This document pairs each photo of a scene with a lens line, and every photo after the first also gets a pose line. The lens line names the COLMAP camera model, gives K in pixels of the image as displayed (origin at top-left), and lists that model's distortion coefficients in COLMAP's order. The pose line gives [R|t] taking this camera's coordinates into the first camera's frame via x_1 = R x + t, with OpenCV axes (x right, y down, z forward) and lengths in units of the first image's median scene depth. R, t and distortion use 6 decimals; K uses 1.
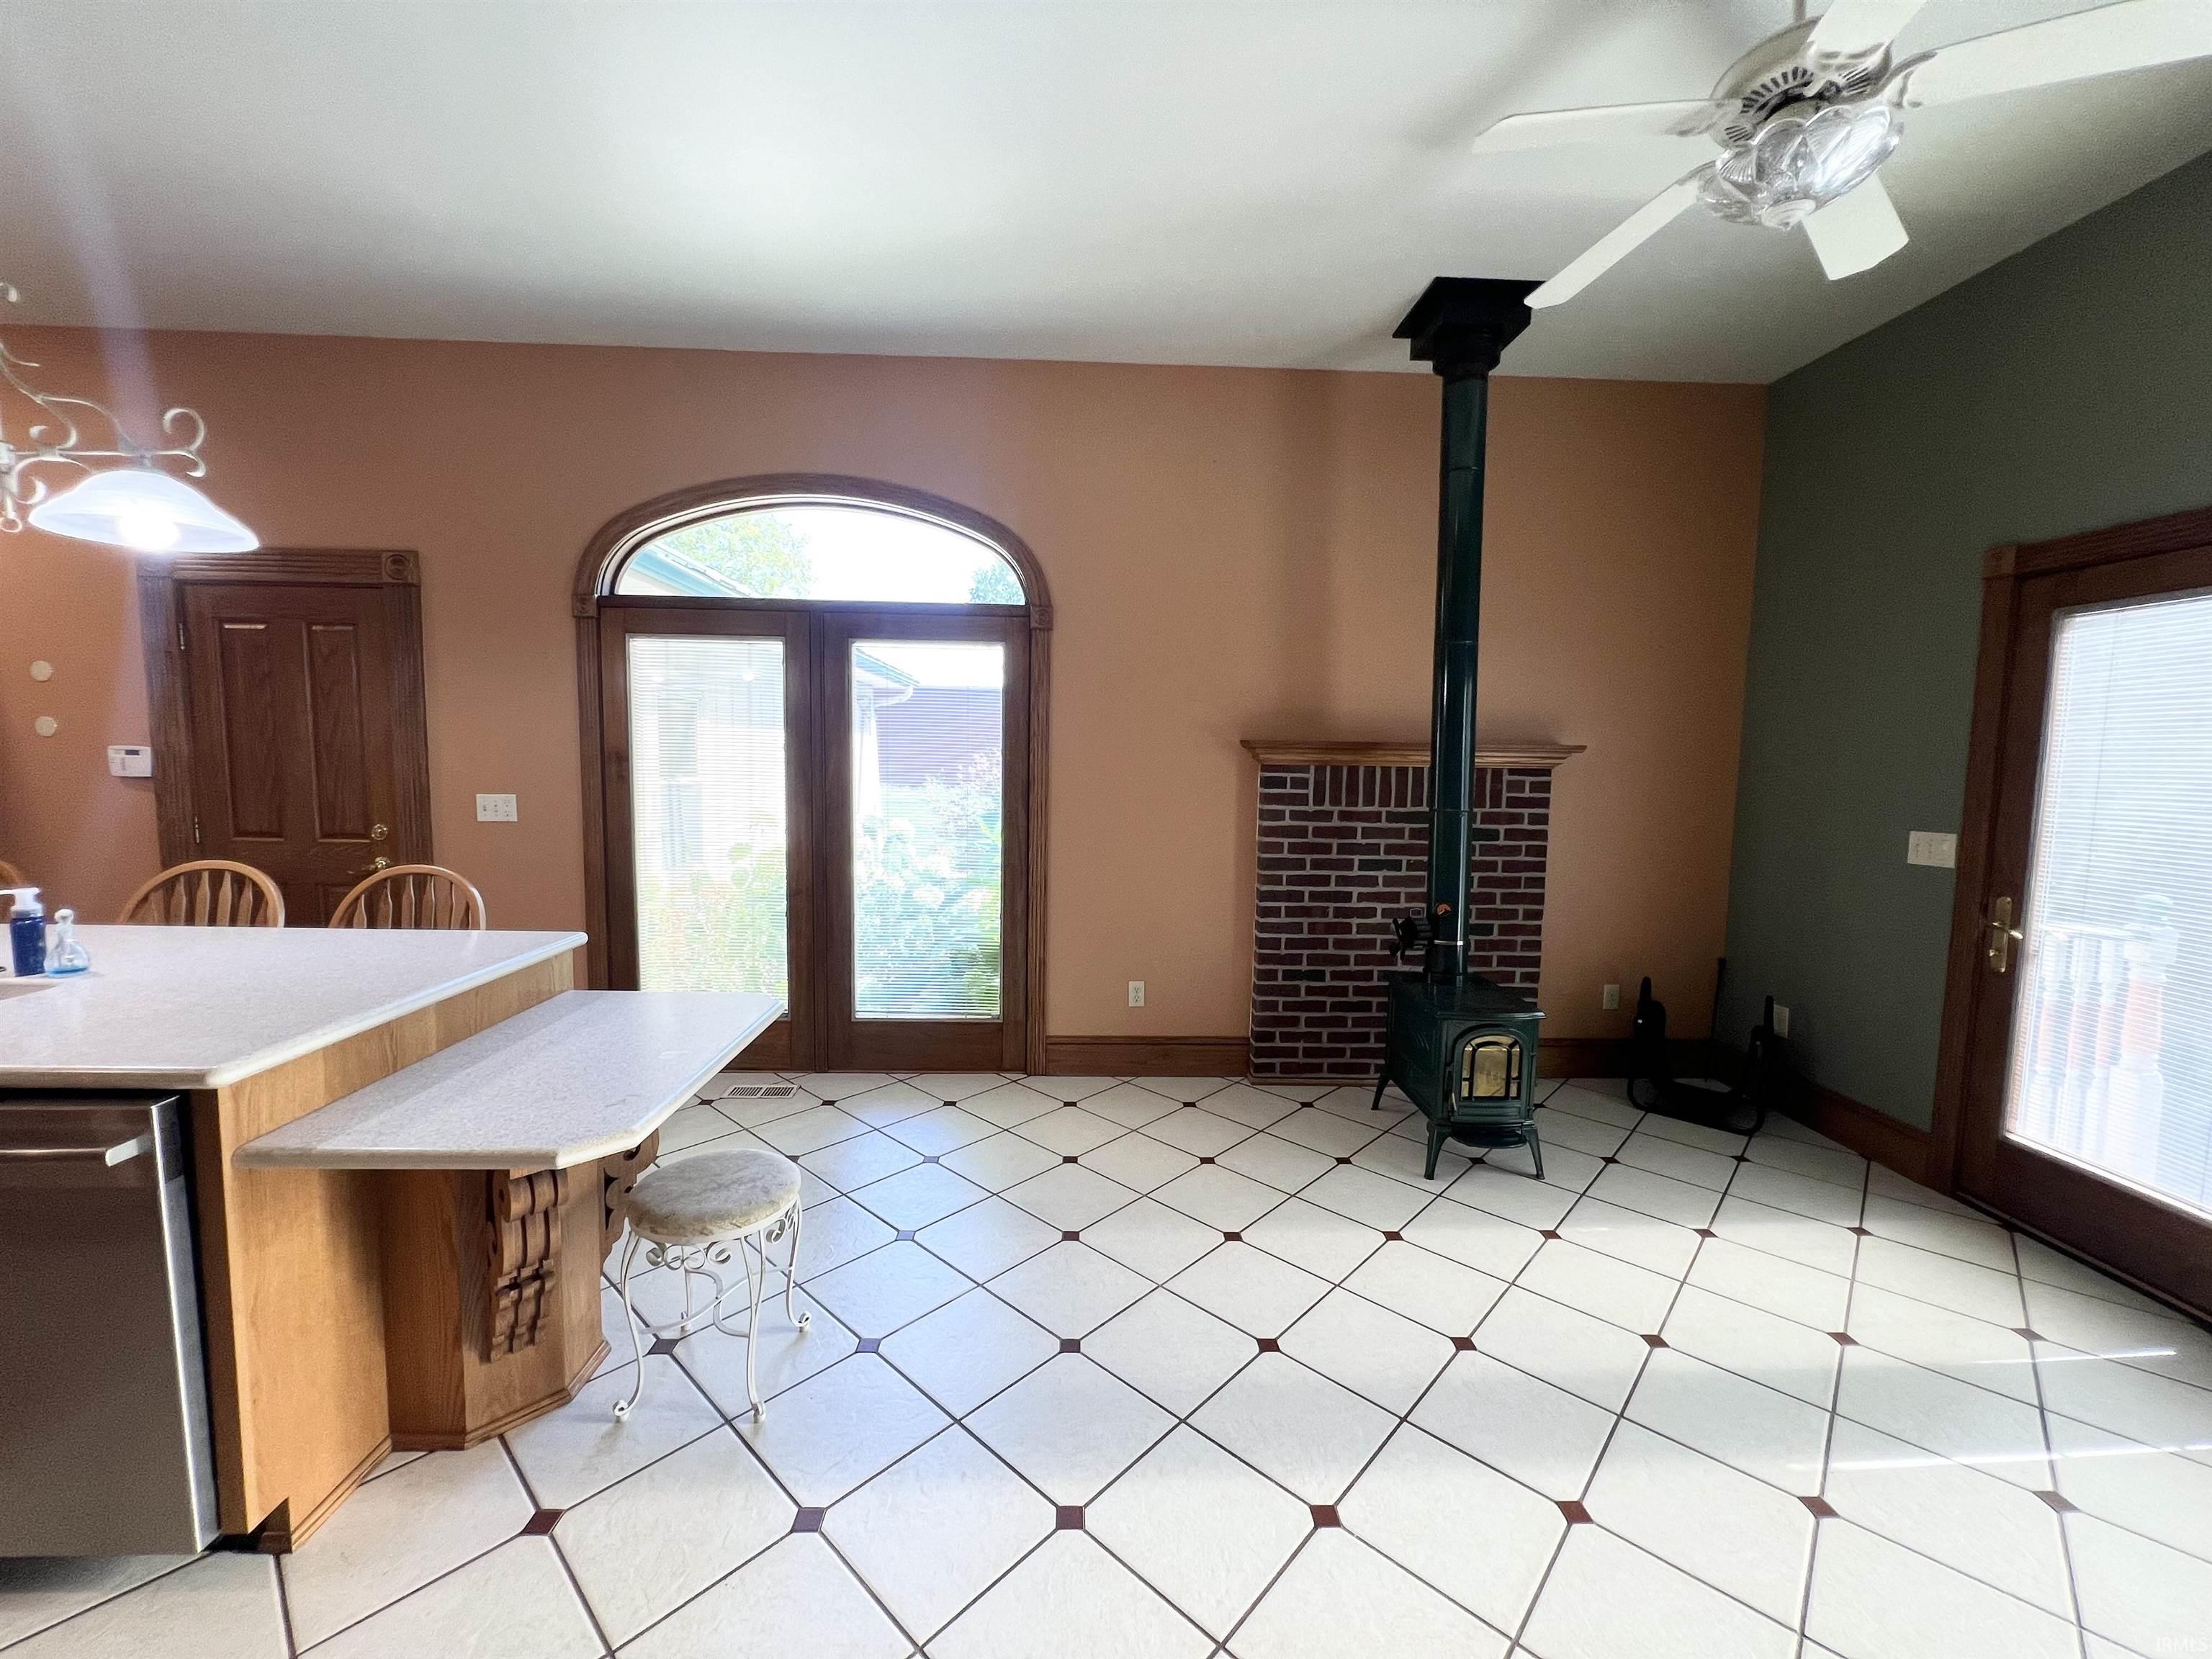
lens RADIAL K [[887.2, 0, 1102.2], [0, 887.2, 832.1], [0, 0, 1]] dist [-0.003571, 0.001066]
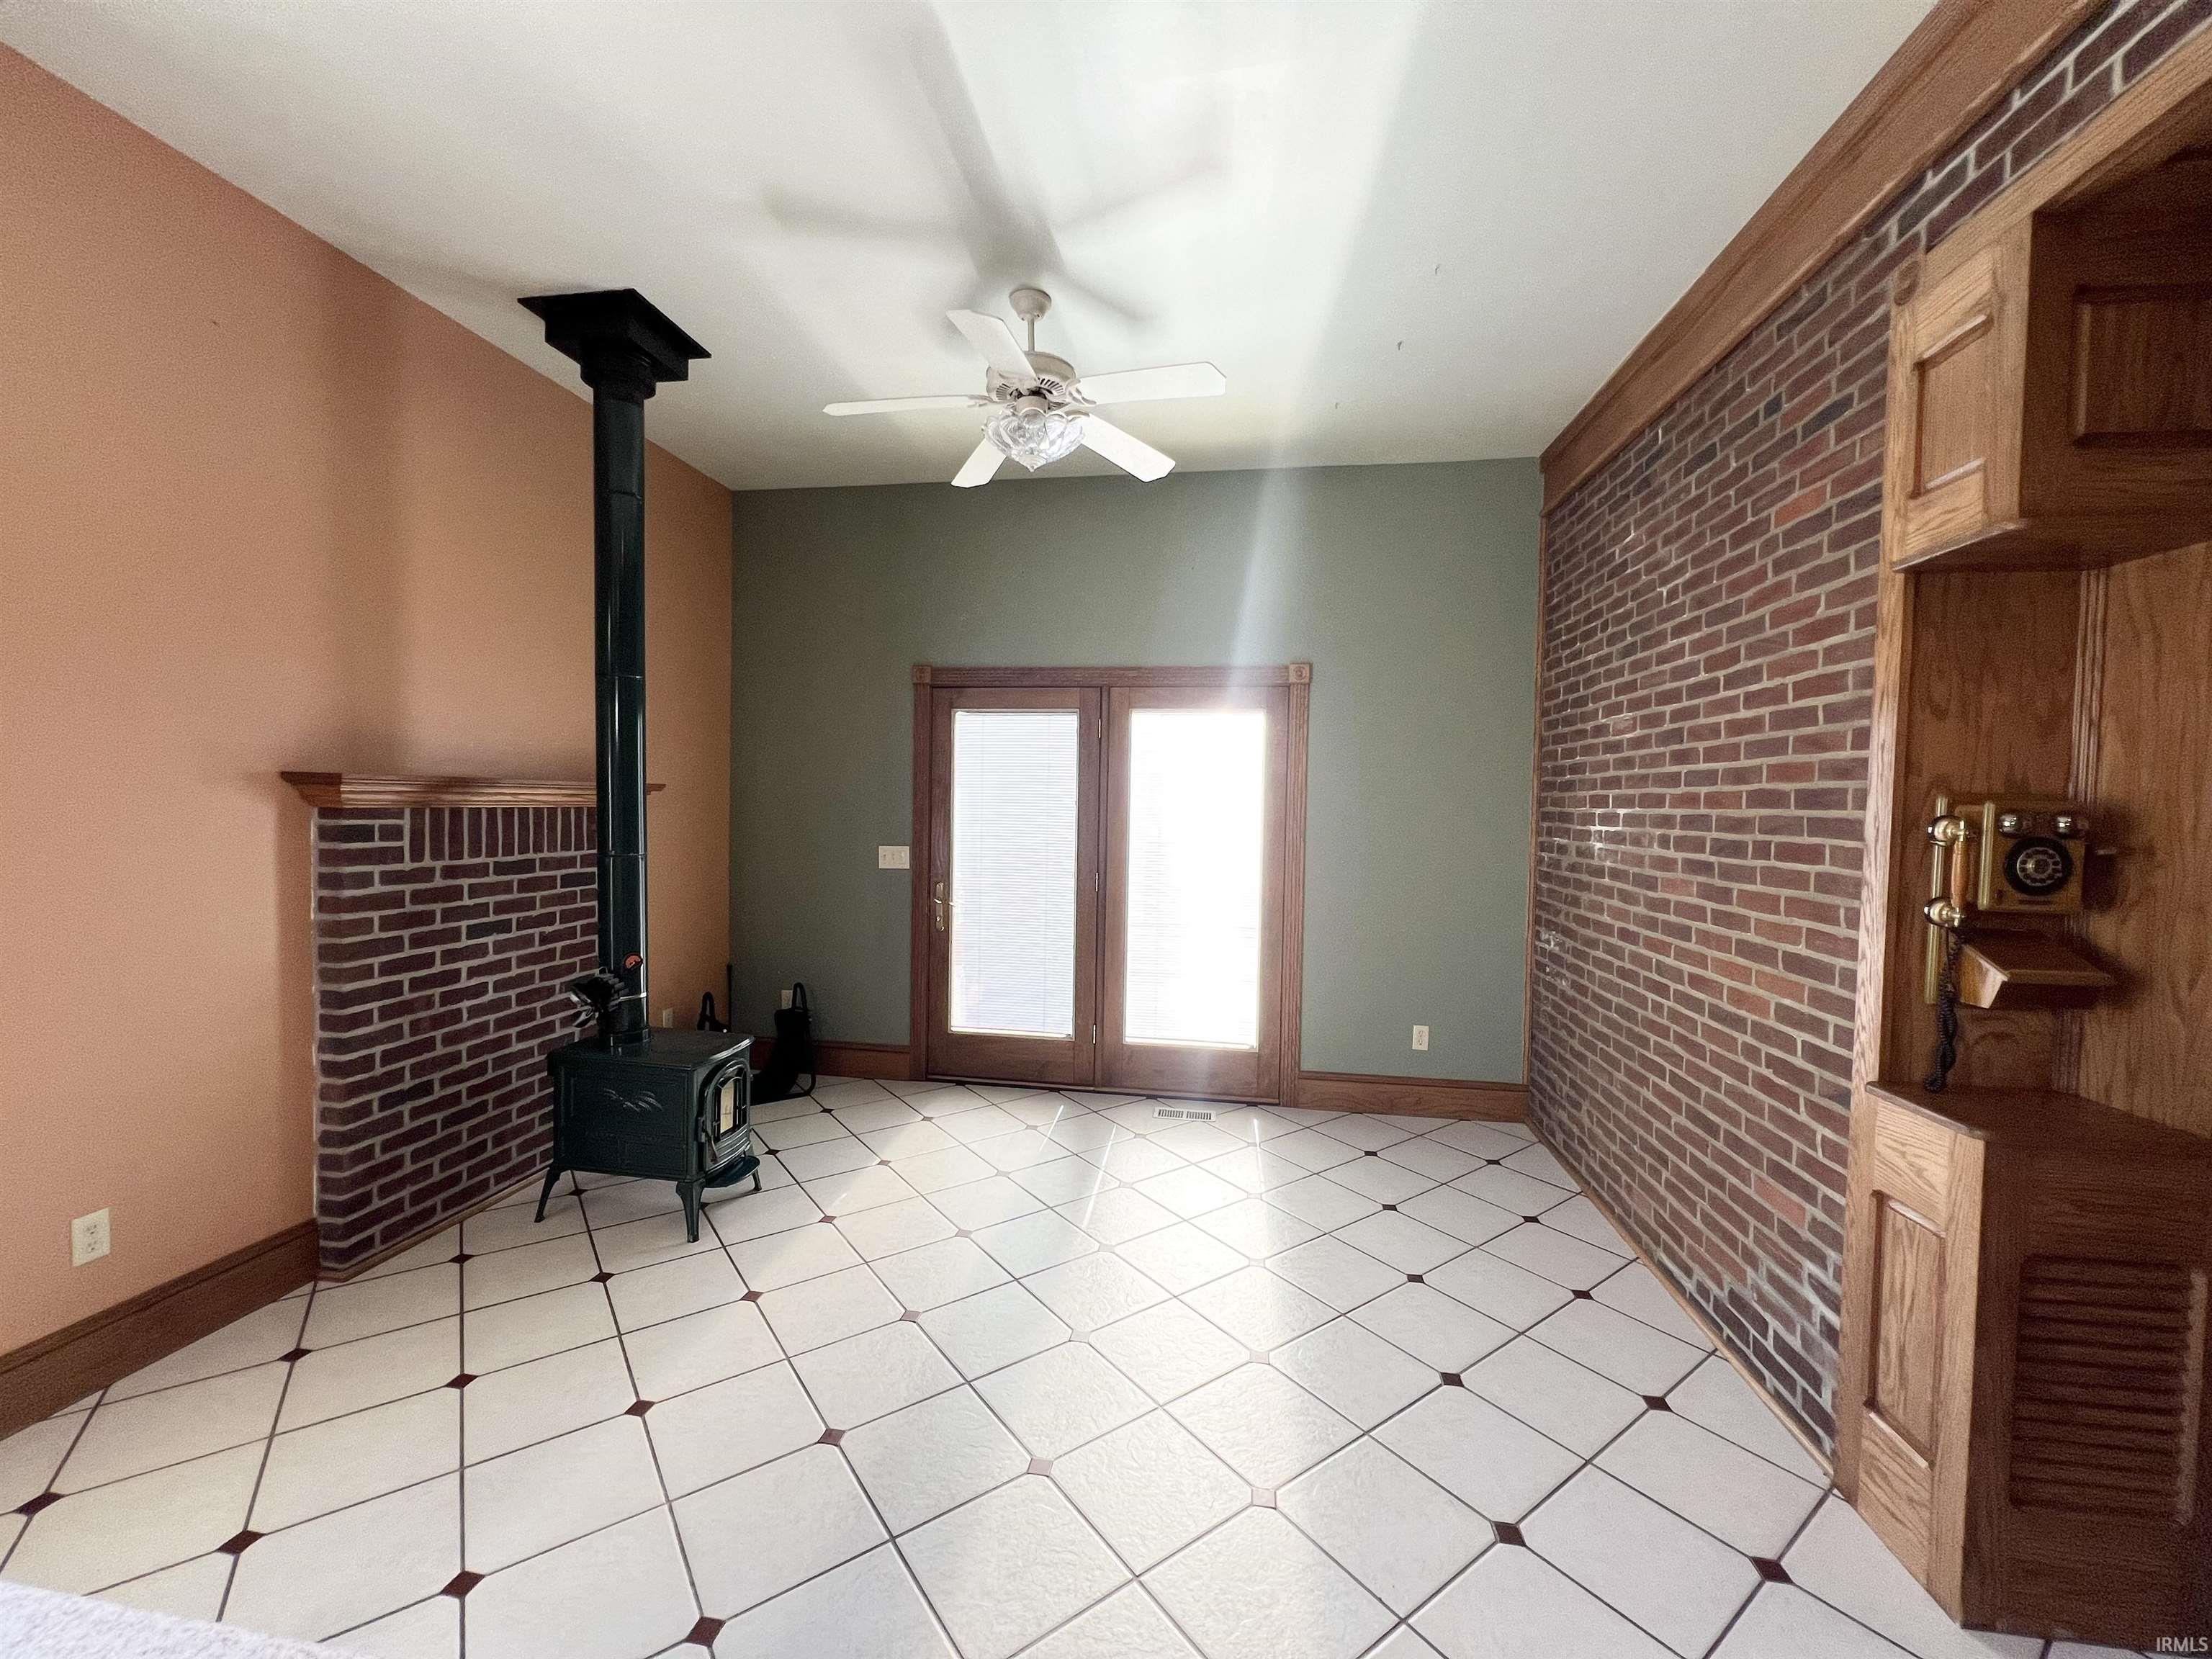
lens RADIAL K [[887.2, 0, 1099.2], [0, 887.2, 828.8], [0, 0, 1]] dist [-0.003571, 0.001066]
pose [[0.192247, -0.042383, 0.980431, -0.376312], [0.071221, 0.997035, 0.029135, -0.038468], [-0.978759, 0.064227, 0.194696, 0.293059]]
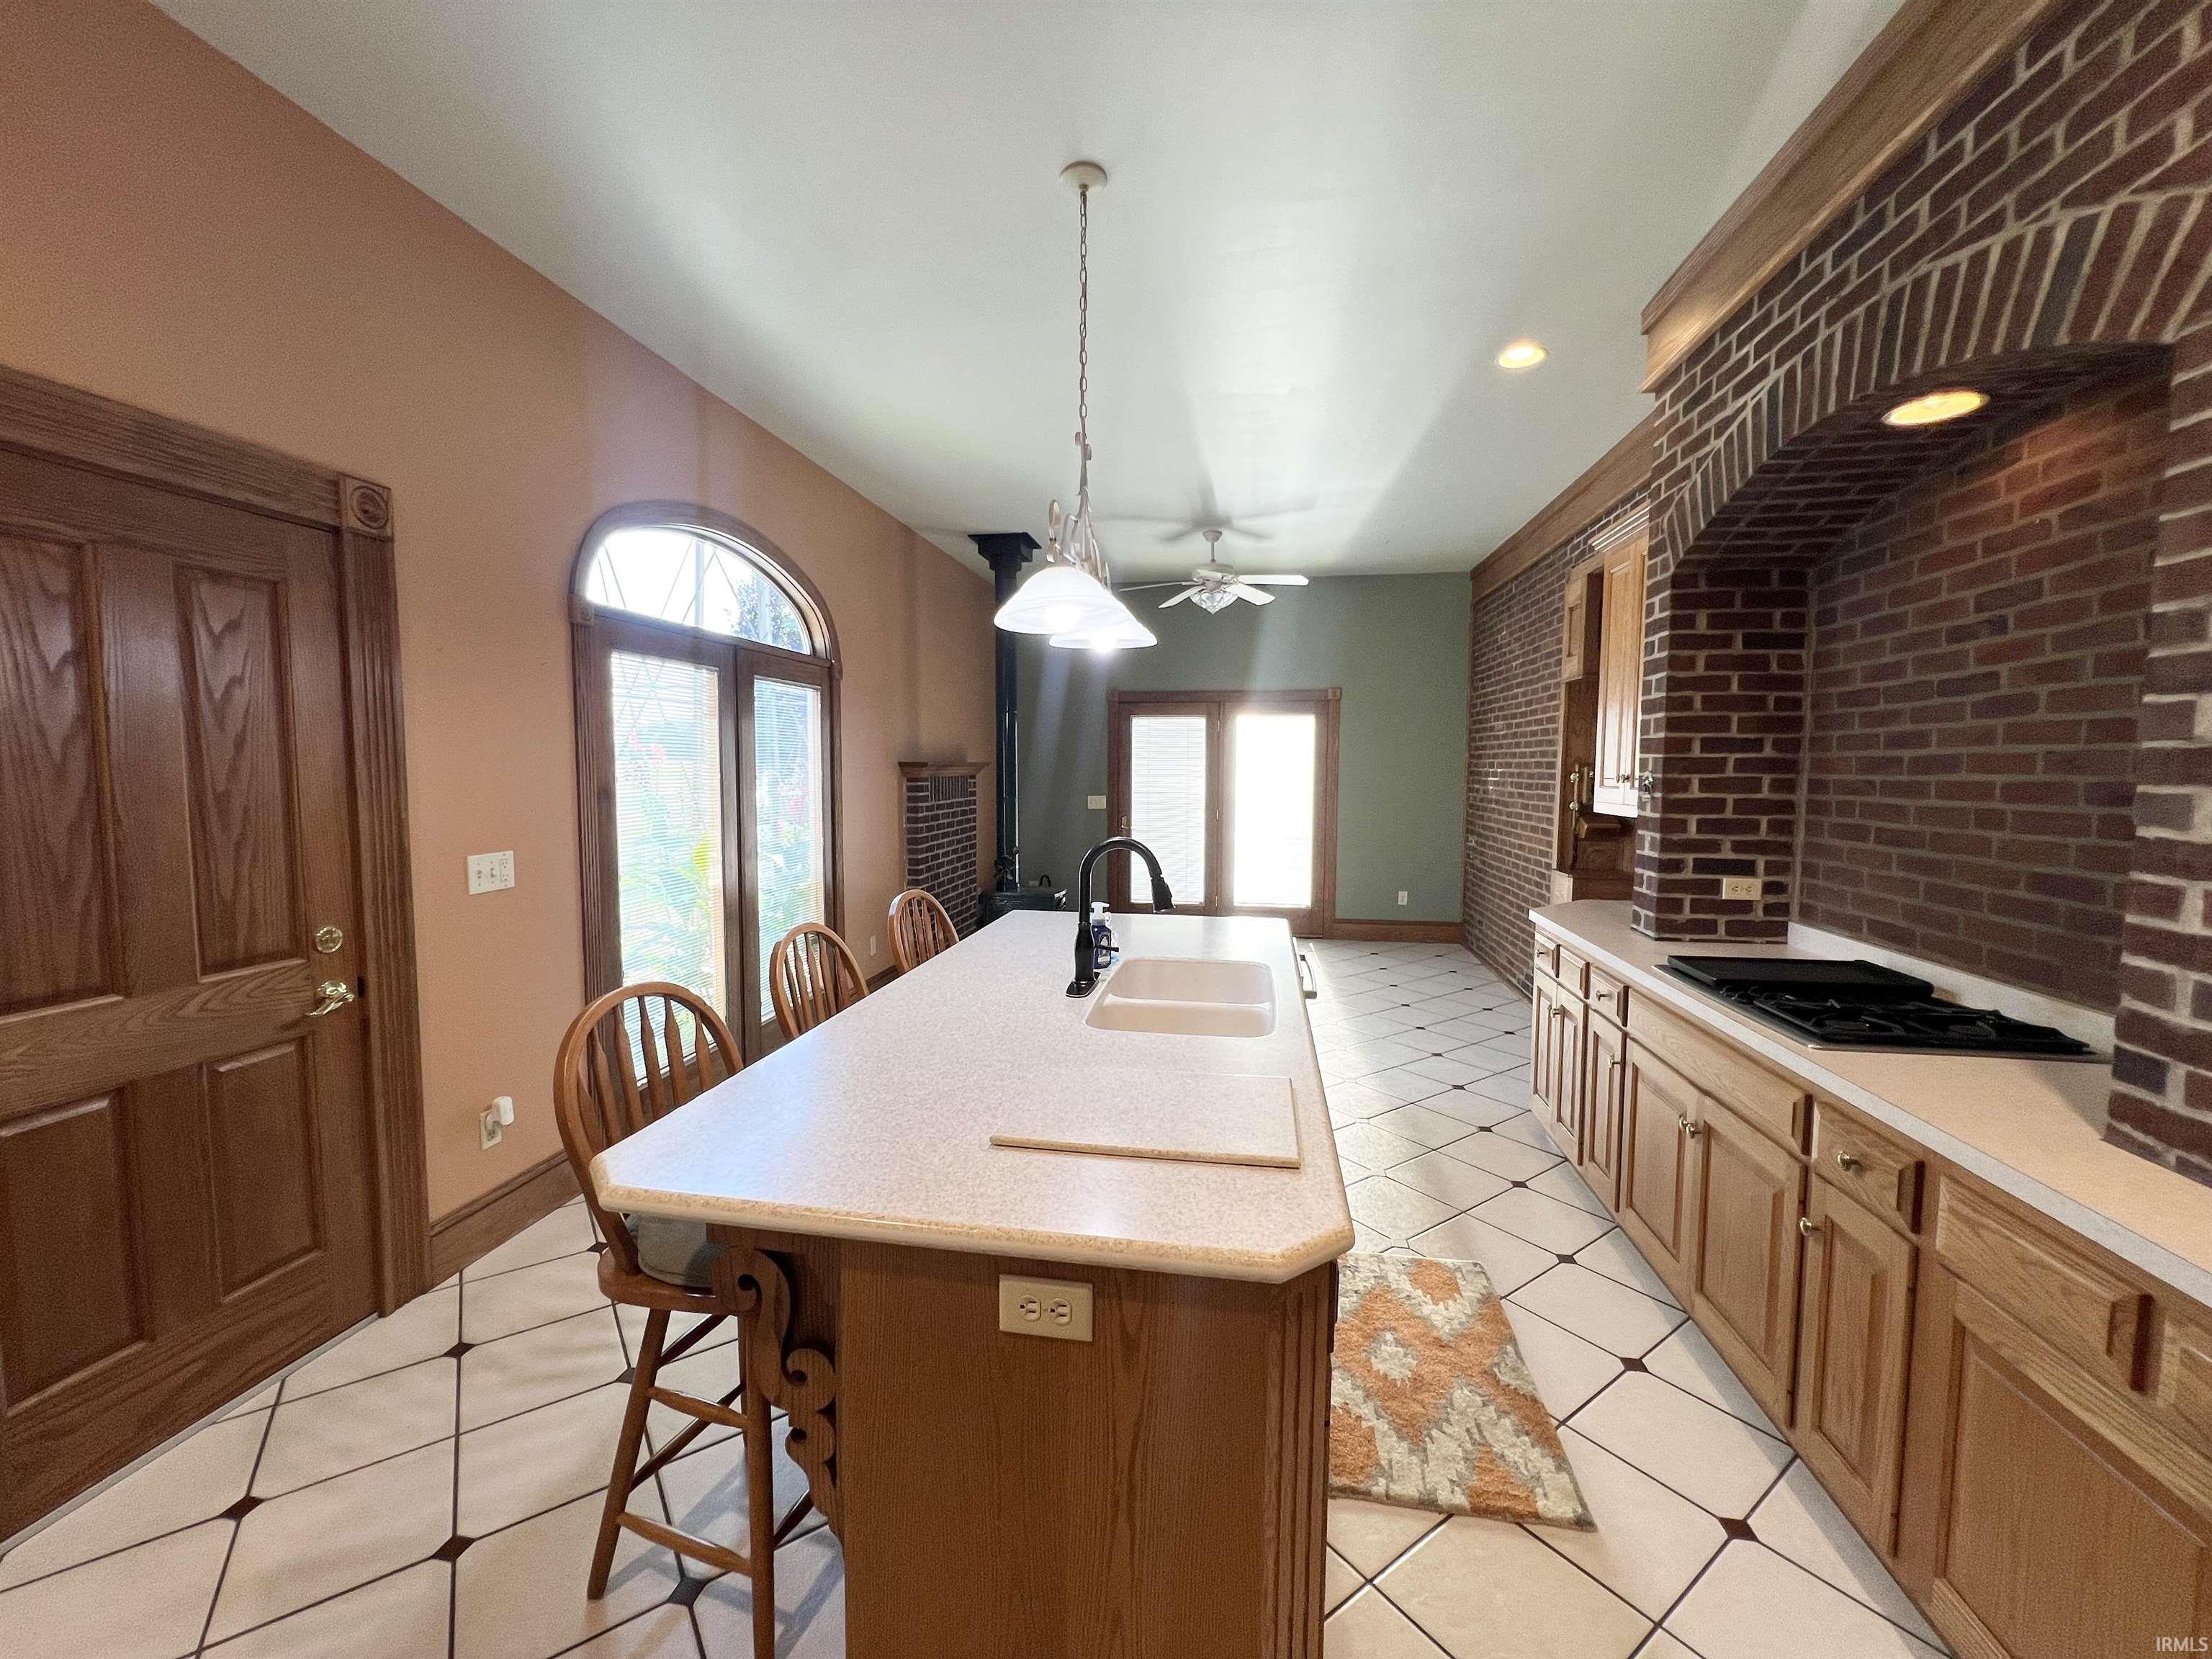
lens RADIAL K [[887.2, 0, 1104.1], [0, 887.2, 831.6], [0, 0, 1]] dist [-0.003571, 0.001066]
pose [[0.199110, -0.091537, 0.975693, -1.280017], [0.085586, 0.993448, 0.075737, -0.072025], [-0.976233, 0.068425, 0.205639, 0.366990]]
